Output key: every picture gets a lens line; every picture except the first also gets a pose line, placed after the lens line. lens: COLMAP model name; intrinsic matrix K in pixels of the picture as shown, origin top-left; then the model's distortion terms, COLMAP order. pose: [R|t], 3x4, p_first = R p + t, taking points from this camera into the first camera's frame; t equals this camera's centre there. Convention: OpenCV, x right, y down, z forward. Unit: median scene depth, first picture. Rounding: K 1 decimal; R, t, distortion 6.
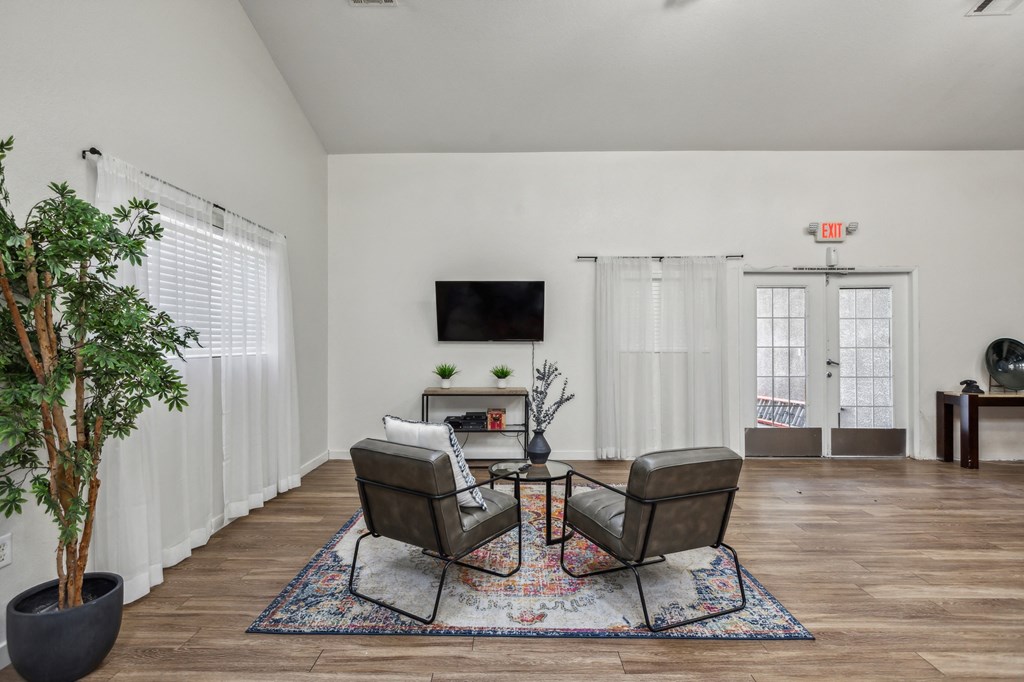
lens RADIAL K [[545.9, 0, 512.0], [0, 545.9, 341.0], [0, 0, 1]] dist [-0.001679, -0.000217]
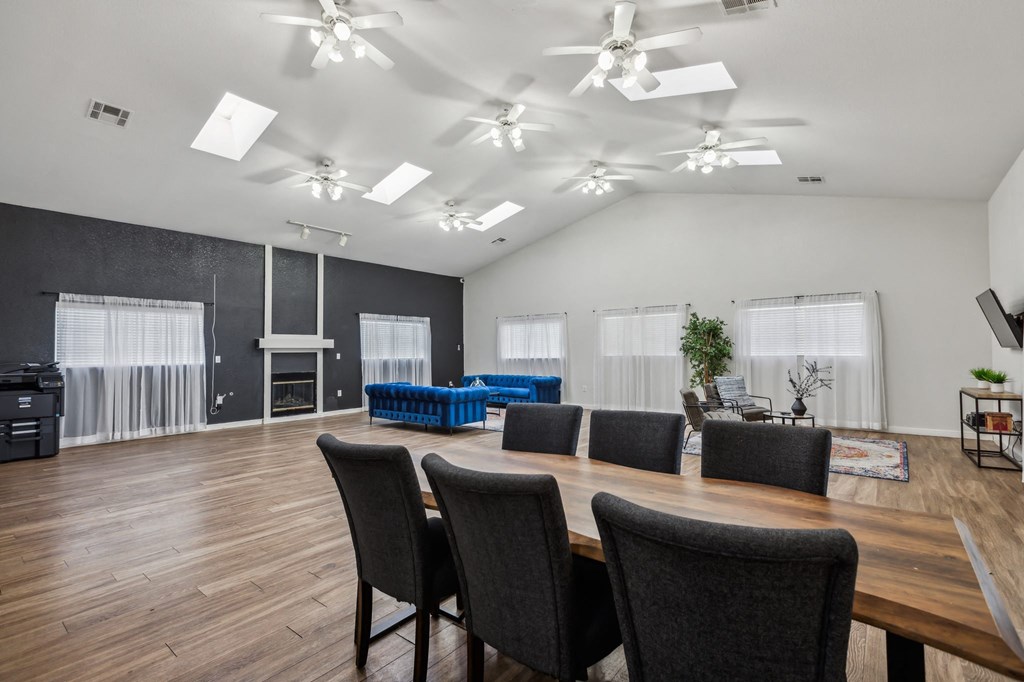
lens RADIAL K [[469.3, 0, 514.1], [0, 469.3, 336.2], [0, 0, 1]] dist [0.024987, -0.000021]
pose [[-0.619345, -0.016535, -0.784945, 1.255345], [0.015940, 0.999307, -0.033628, -0.007518], [0.784957, -0.033339, -0.618652, 0.806786]]
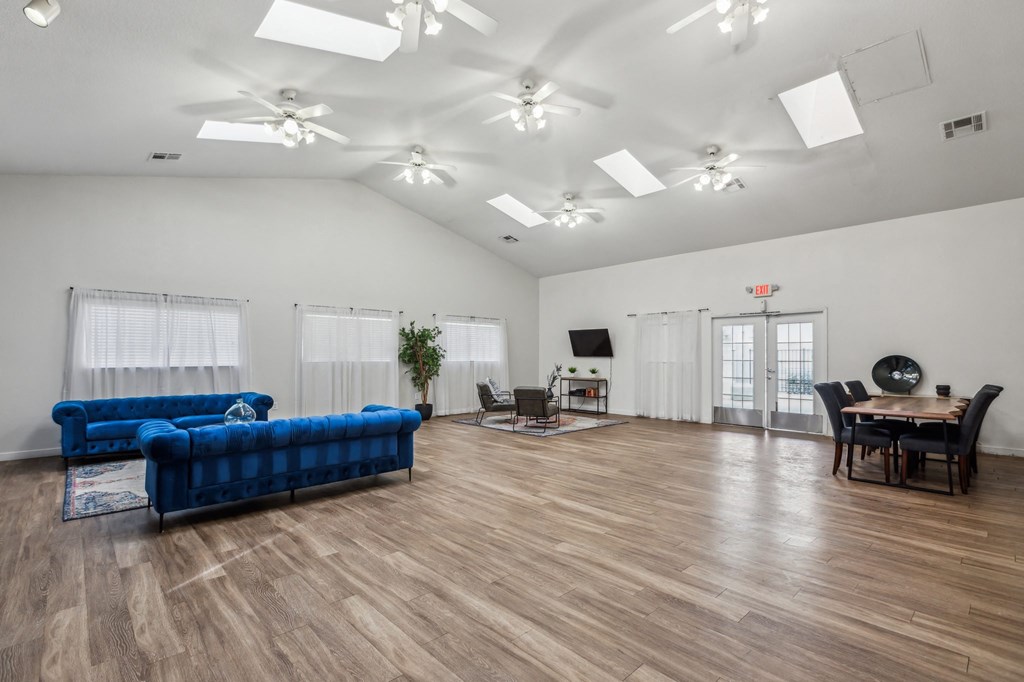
lens RADIAL K [[468.3, 0, 505.8], [0, 468.3, 347.2], [0, 0, 1]] dist [-0.001047, -0.000018]
pose [[0.684218, -0.013337, -0.729156, 1.095737], [0.002581, 0.999871, -0.015866, -0.008176], [0.729273, 0.008973, 0.684164, -0.540502]]
